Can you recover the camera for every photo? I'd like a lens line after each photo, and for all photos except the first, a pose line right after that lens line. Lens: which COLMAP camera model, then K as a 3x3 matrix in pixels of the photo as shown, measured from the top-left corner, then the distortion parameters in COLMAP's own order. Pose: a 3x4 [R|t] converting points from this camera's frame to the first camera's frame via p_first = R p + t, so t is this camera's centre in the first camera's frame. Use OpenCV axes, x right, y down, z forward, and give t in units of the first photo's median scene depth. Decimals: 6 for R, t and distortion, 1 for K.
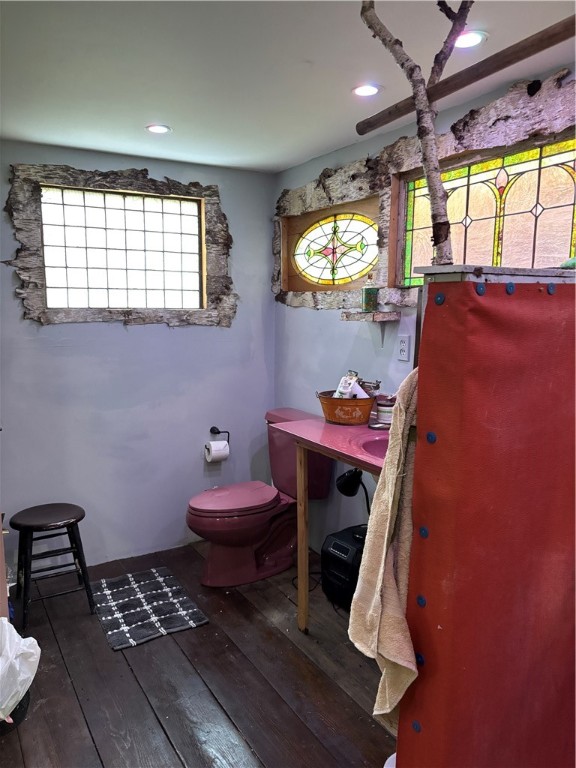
lens RADIAL K [[601.2, 0, 288.0], [0, 601.2, 384.0], [0, 0, 1]] dist [-0.028680, -0.003807]
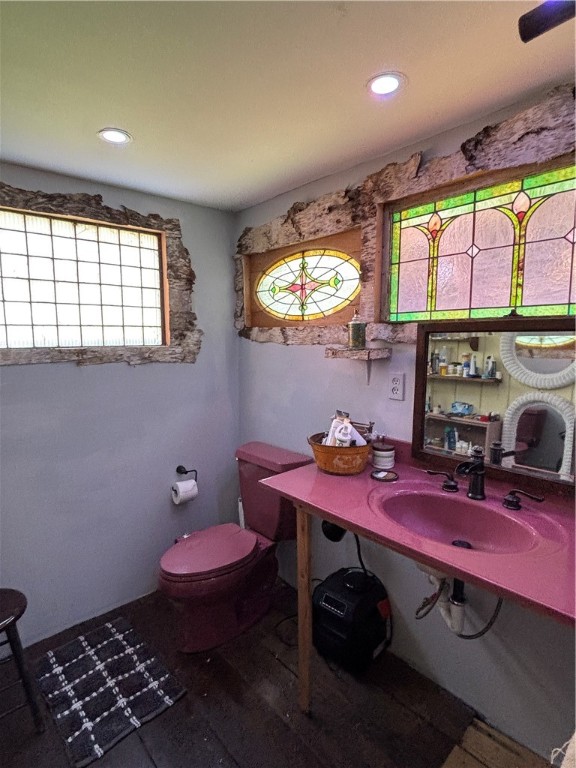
lens RADIAL K [[395.2, 0, 290.4], [0, 395.2, 373.4], [0, 0, 1]] dist [-0.017982, -0.001494]
pose [[0.977740, -0.028953, 0.207812, -0.086891], [0.036111, 0.998875, -0.030732, -0.058922], [-0.206688, 0.037552, 0.977686, 0.371898]]
